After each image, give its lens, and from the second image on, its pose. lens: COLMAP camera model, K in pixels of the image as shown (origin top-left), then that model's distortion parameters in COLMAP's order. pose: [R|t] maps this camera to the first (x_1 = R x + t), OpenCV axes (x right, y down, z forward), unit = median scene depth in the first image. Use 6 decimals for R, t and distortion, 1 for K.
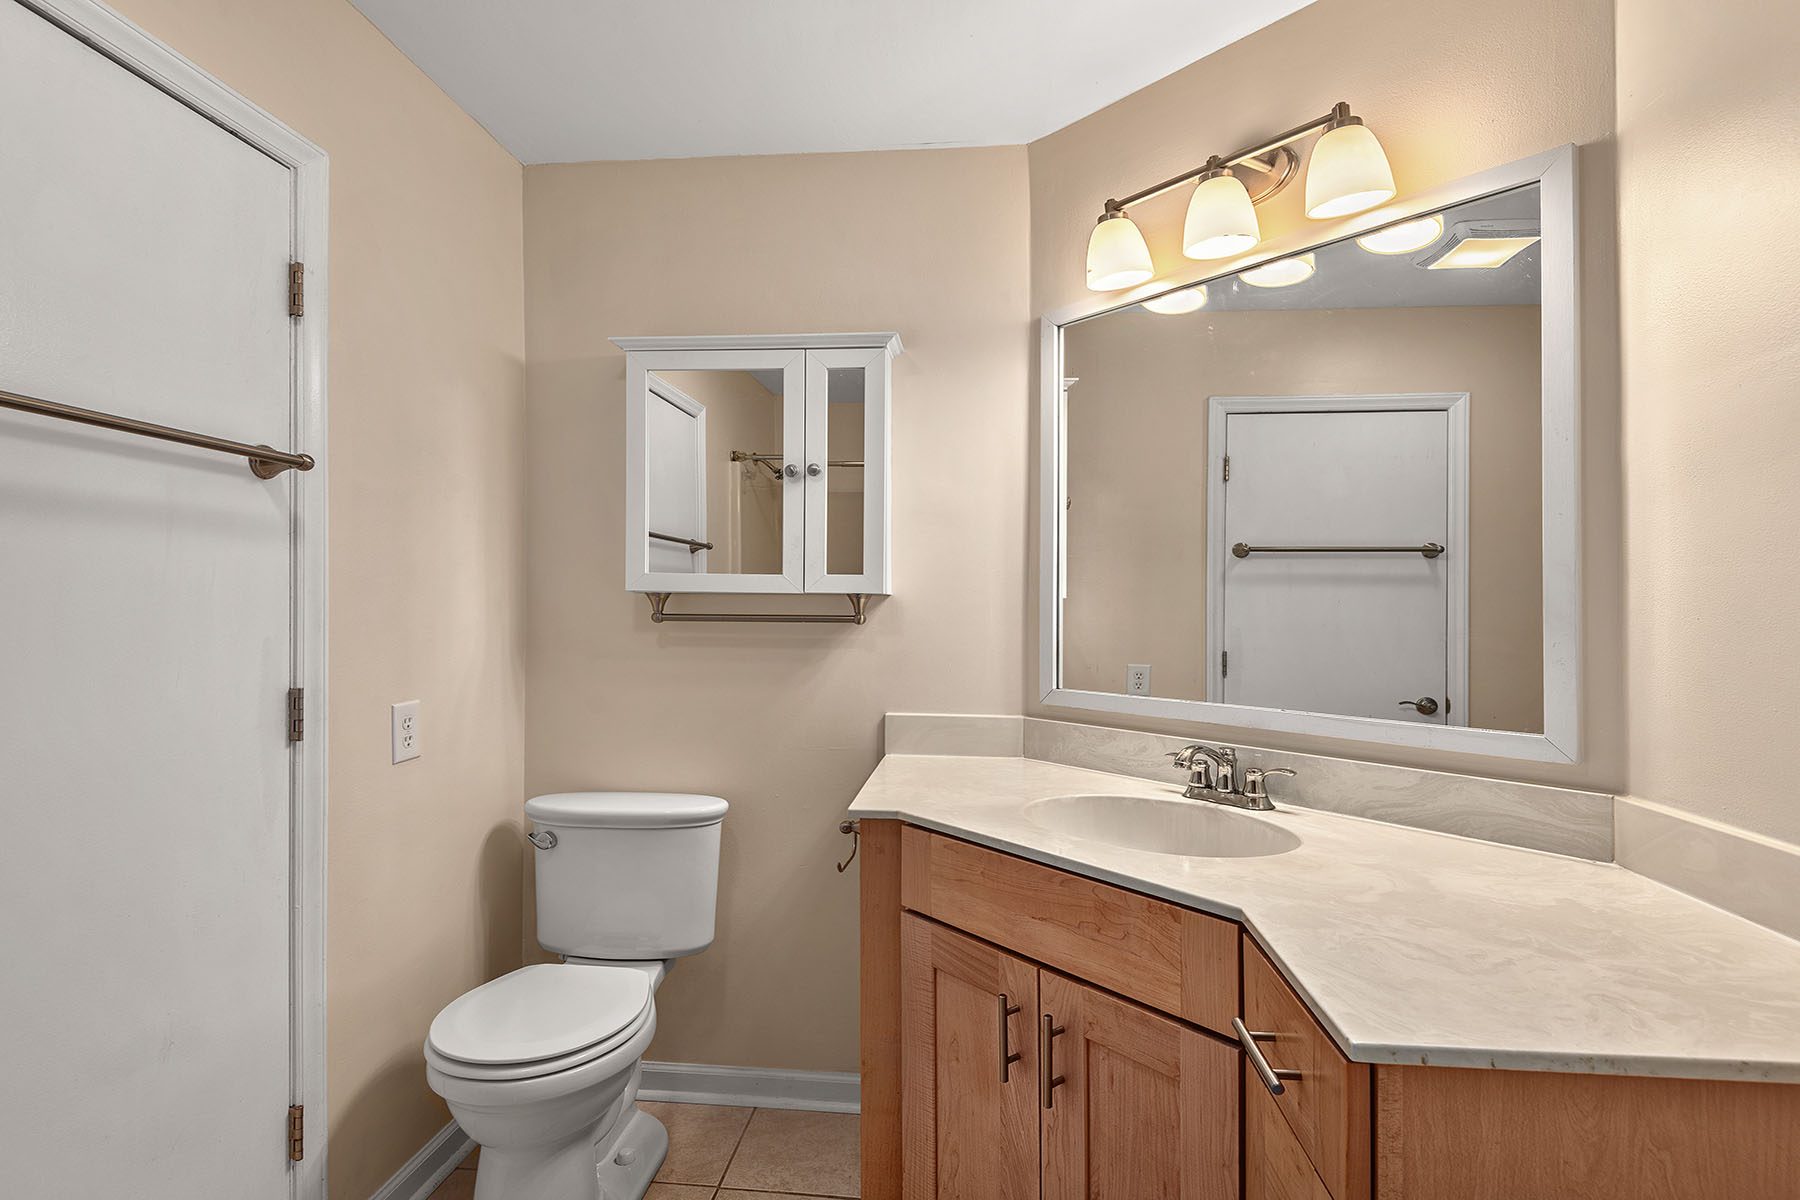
lens RADIAL K [[939.5, 0, 903.7], [0, 939.5, 599.6], [0, 0, 1]] dist [0.012491, -0.003808]
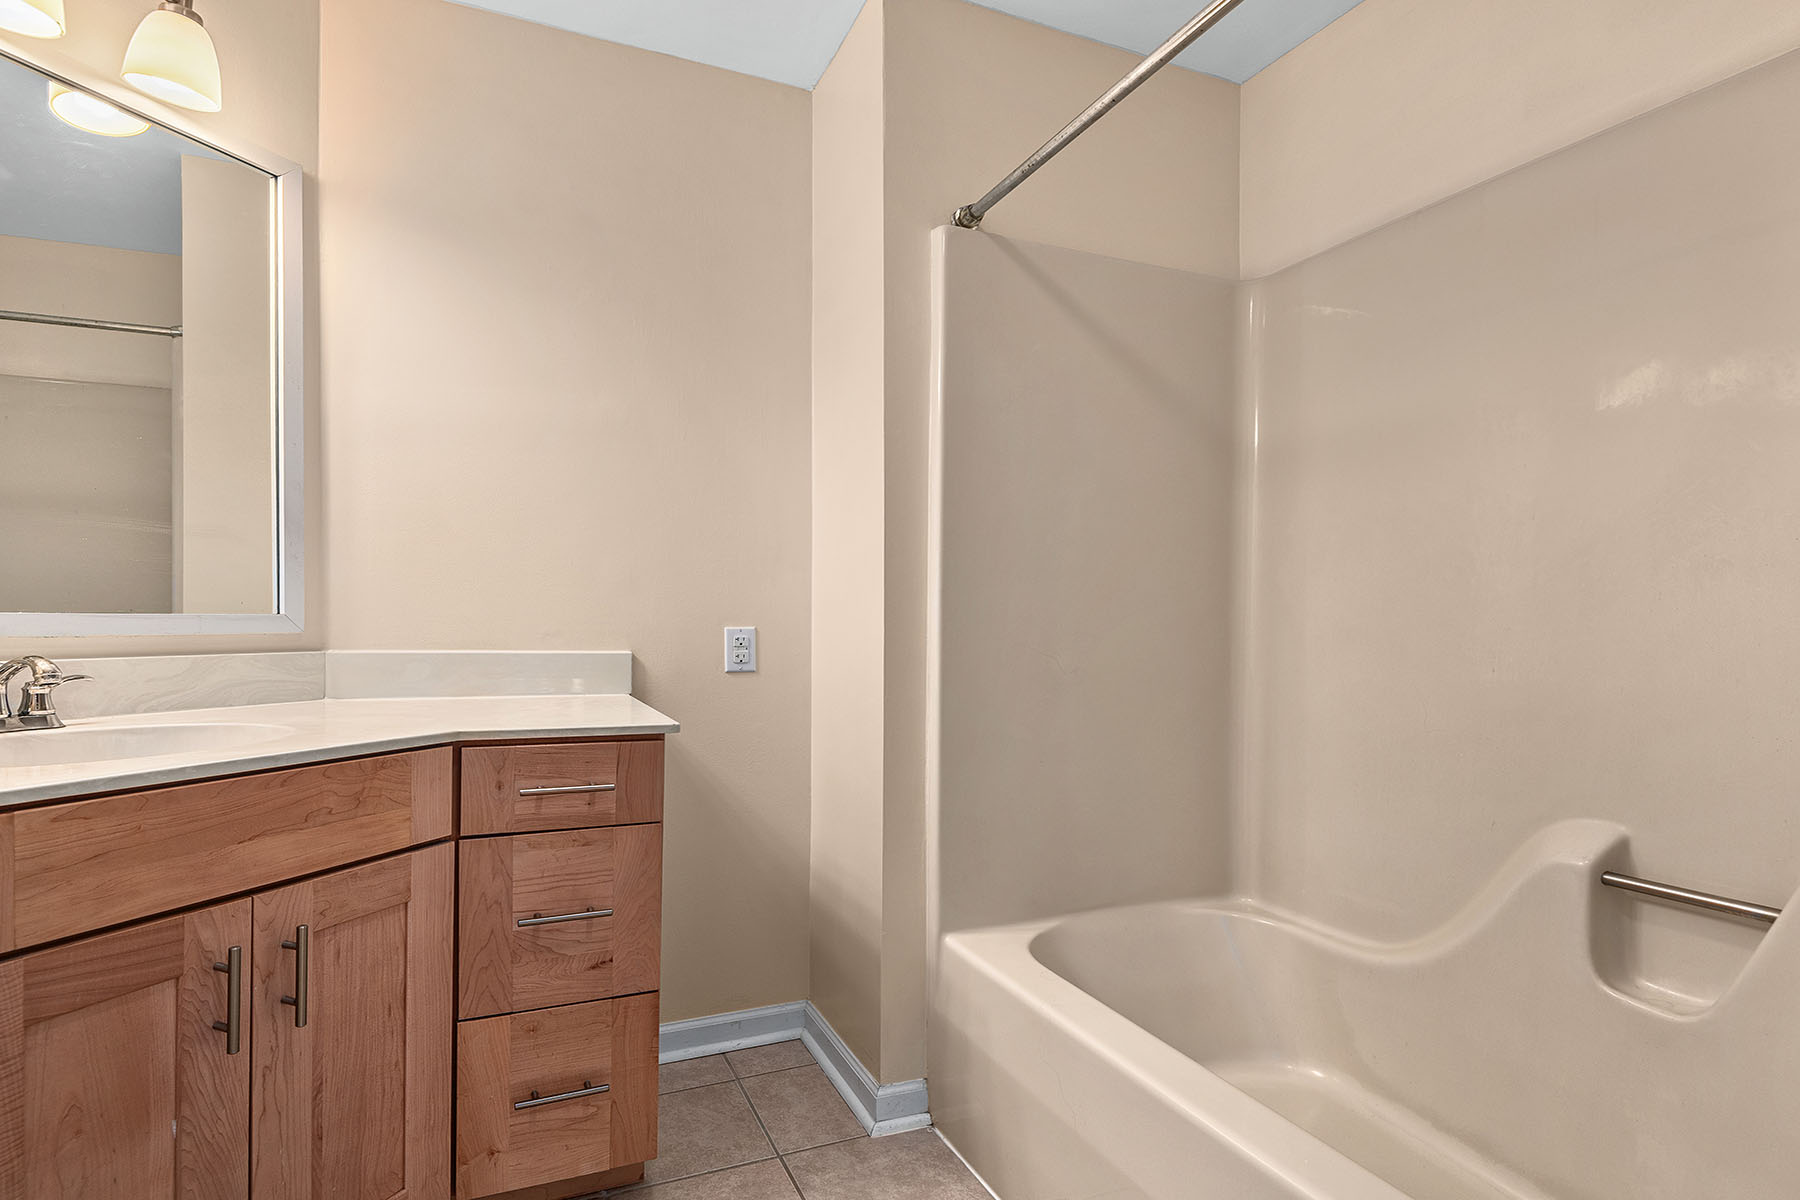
lens RADIAL K [[939.5, 0, 901.0], [0, 939.5, 608.6], [0, 0, 1]] dist [0.012491, -0.003808]
pose [[-0.504809, -0.006122, 0.863209, -0.856634], [-0.020590, 0.999776, -0.004950, 0.124837], [-0.862985, -0.020272, -0.504822, 0.913951]]
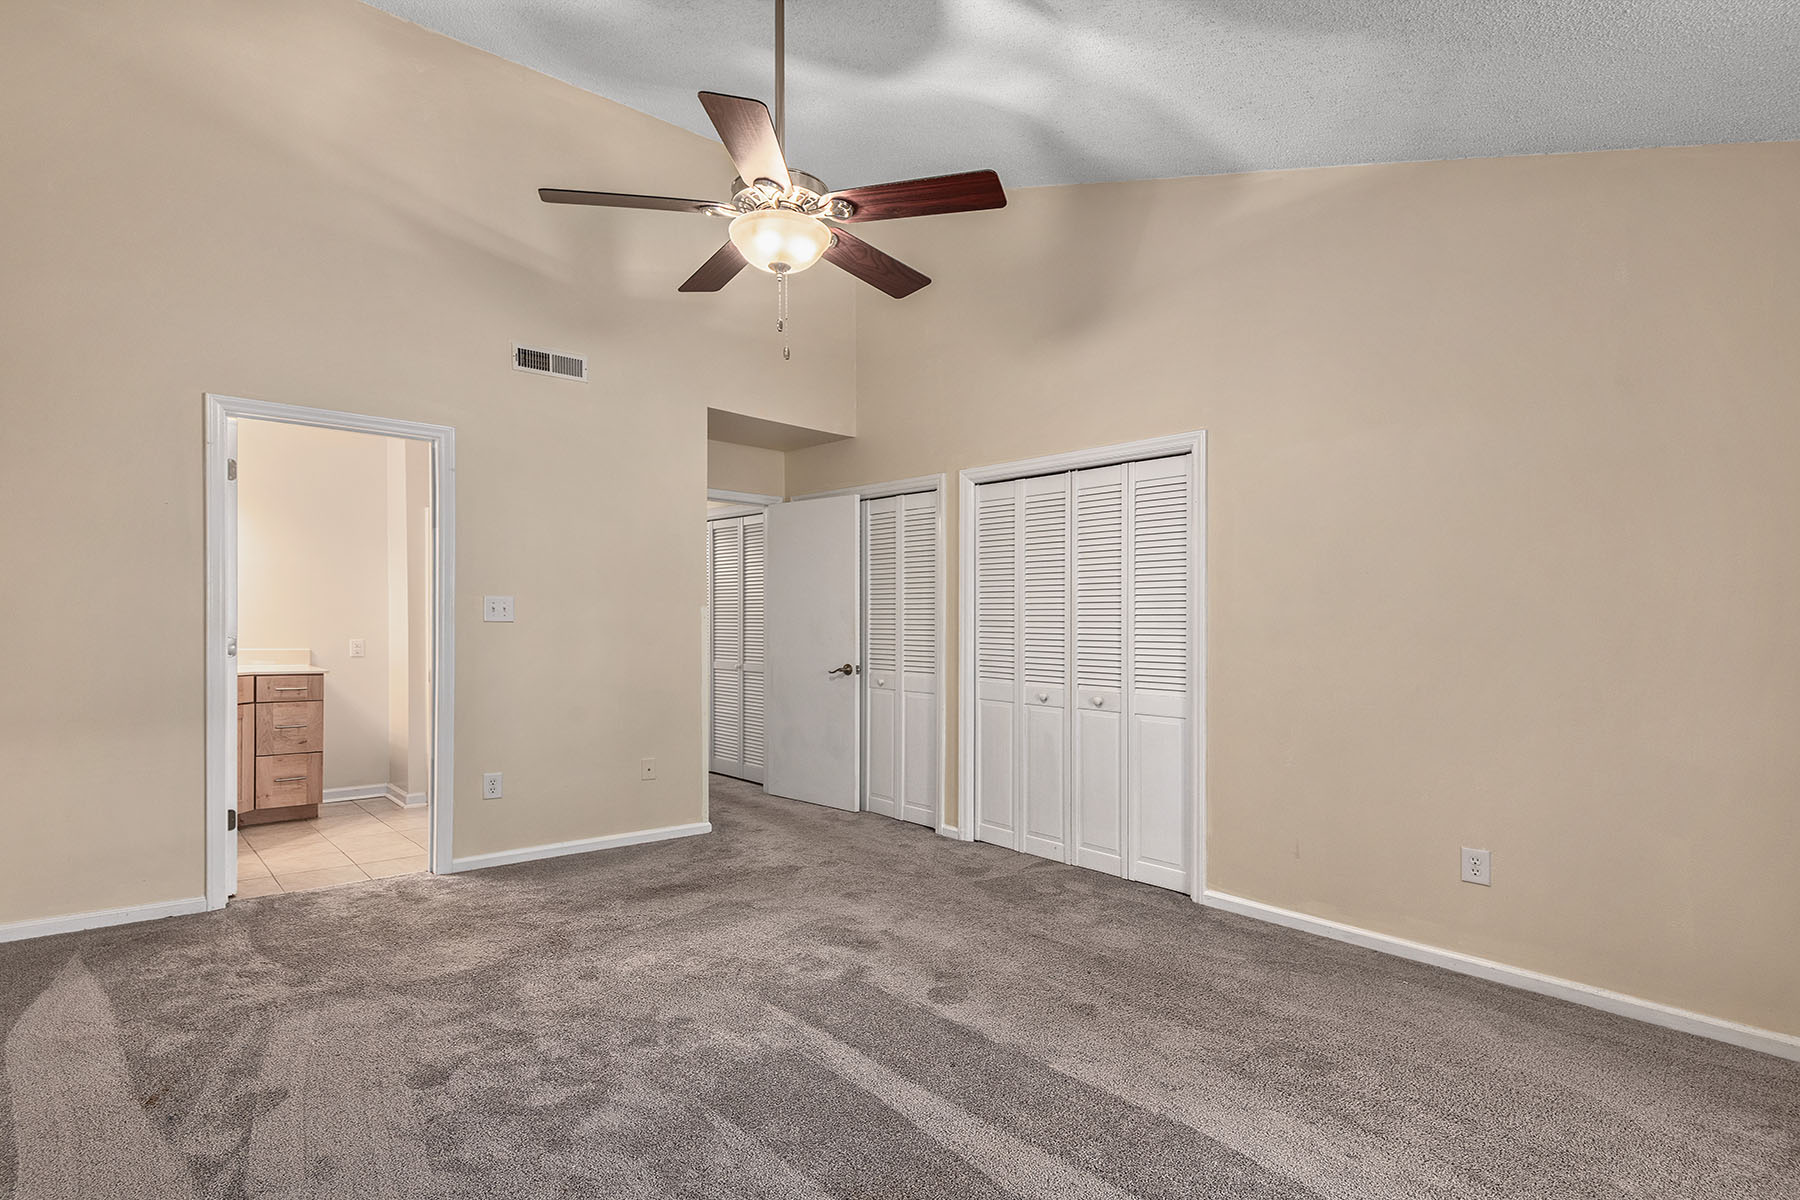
lens RADIAL K [[939.5, 0, 900.5], [0, 939.5, 614.0], [0, 0, 1]] dist [0.012491, -0.003808]
pose [[-0.740361, -0.000393, 0.672209, -3.941346], [-0.010082, 0.999894, -0.010520, 0.059376], [-0.672134, -0.014566, -0.740286, 1.821015]]
